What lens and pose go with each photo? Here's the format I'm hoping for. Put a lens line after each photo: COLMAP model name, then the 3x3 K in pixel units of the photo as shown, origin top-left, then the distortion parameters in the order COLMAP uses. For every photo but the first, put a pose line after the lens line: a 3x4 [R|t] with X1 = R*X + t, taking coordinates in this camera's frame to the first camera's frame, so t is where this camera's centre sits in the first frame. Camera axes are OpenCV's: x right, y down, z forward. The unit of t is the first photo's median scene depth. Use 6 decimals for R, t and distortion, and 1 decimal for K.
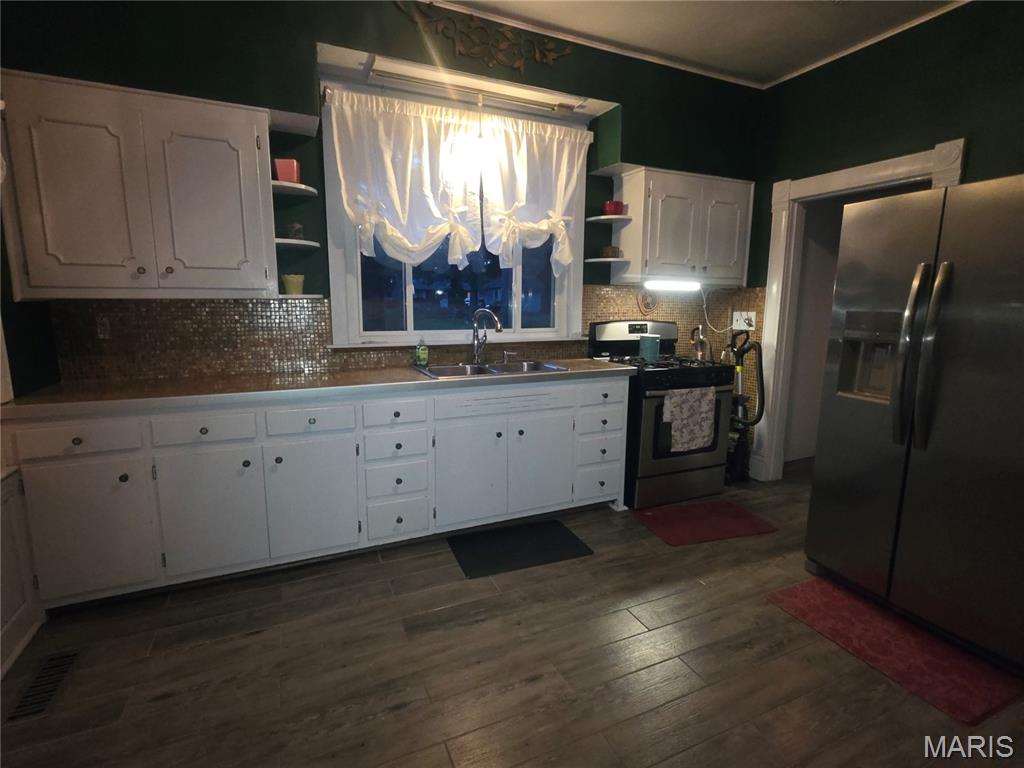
lens RADIAL K [[492.1, 0, 507.2], [0, 492.1, 383.0], [0, 0, 1]] dist [0.000624, 0.000697]
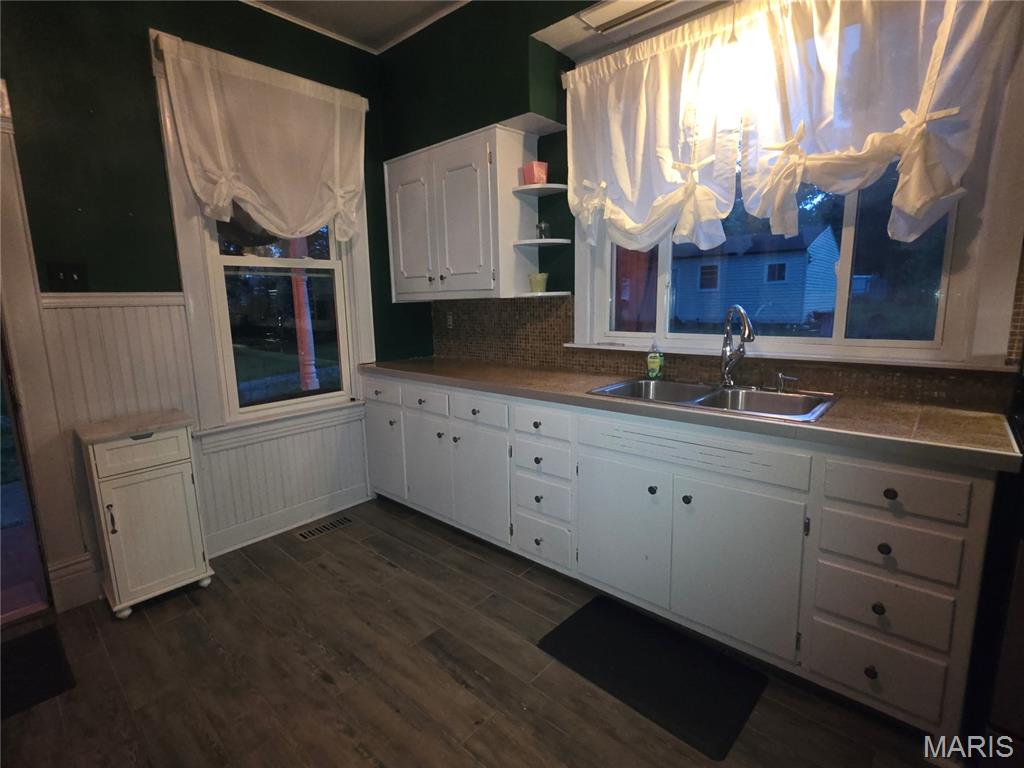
lens RADIAL K [[492.1, 0, 509.7], [0, 492.1, 381.2], [0, 0, 1]] dist [0.000624, 0.000697]
pose [[0.401888, 0.136368, -0.905477, 0.520660], [-0.127315, 0.987566, 0.092223, -0.084892], [0.906795, 0.078218, 0.414253, 0.543927]]
